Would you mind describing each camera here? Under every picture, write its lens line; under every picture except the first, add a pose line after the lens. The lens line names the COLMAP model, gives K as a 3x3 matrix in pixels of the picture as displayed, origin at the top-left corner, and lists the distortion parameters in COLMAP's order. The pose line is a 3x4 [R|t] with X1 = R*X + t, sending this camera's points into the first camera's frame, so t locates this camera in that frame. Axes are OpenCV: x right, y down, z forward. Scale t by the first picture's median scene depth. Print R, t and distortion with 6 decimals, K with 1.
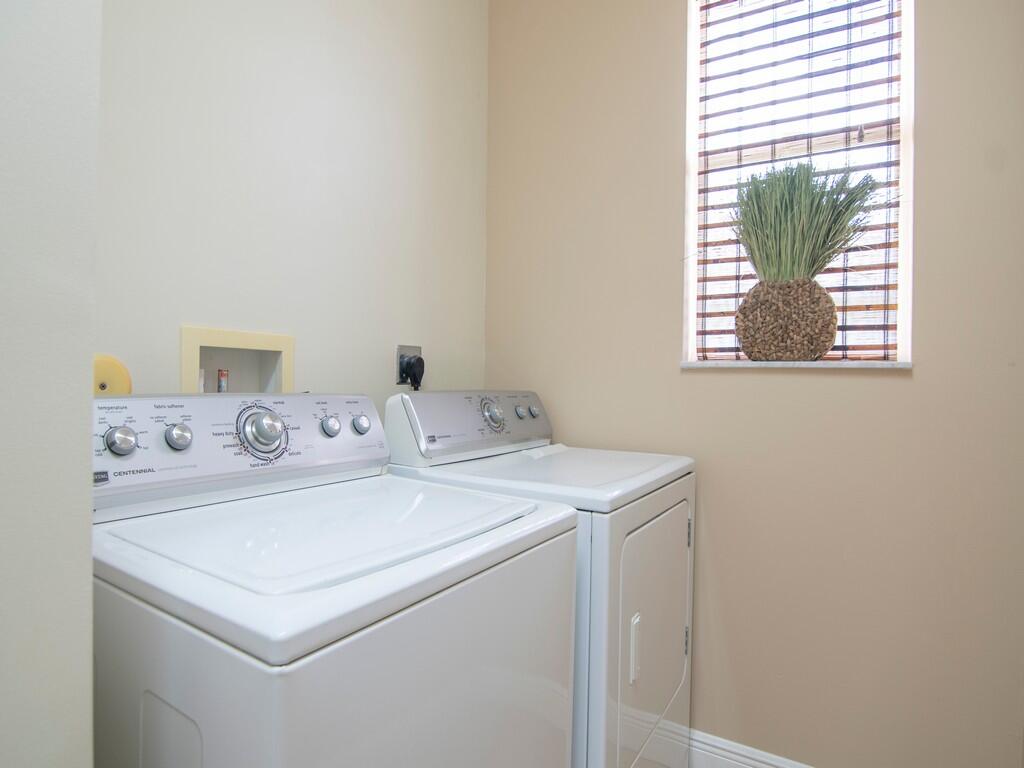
lens RADIAL K [[564.7, 0, 512.0], [0, 564.7, 384.0], [0, 0, 1]] dist [-0.000198, -0.012340]
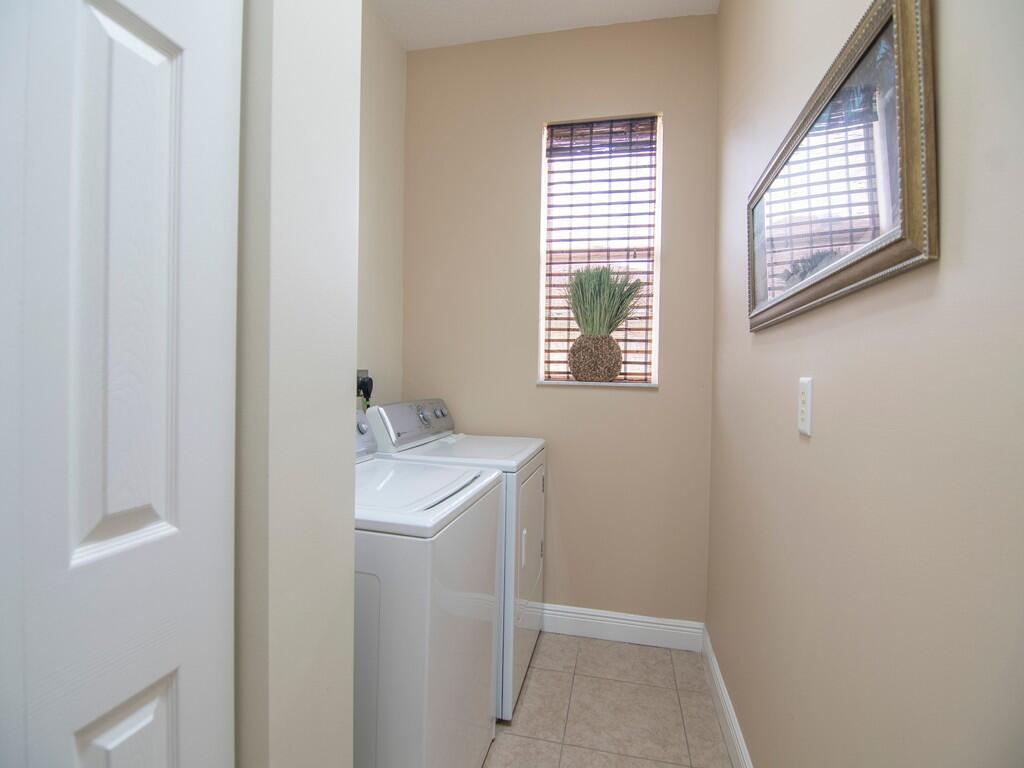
lens RADIAL K [[490.7, 0, 512.0], [0, 490.7, 384.0], [0, 0, 1]] dist [-0.000728, 0.000135]
pose [[0.948983, -0.004865, 0.315289, -0.230074], [-0.001258, 0.999815, 0.019214, -0.060732], [-0.315324, -0.018631, 0.948801, -0.343153]]
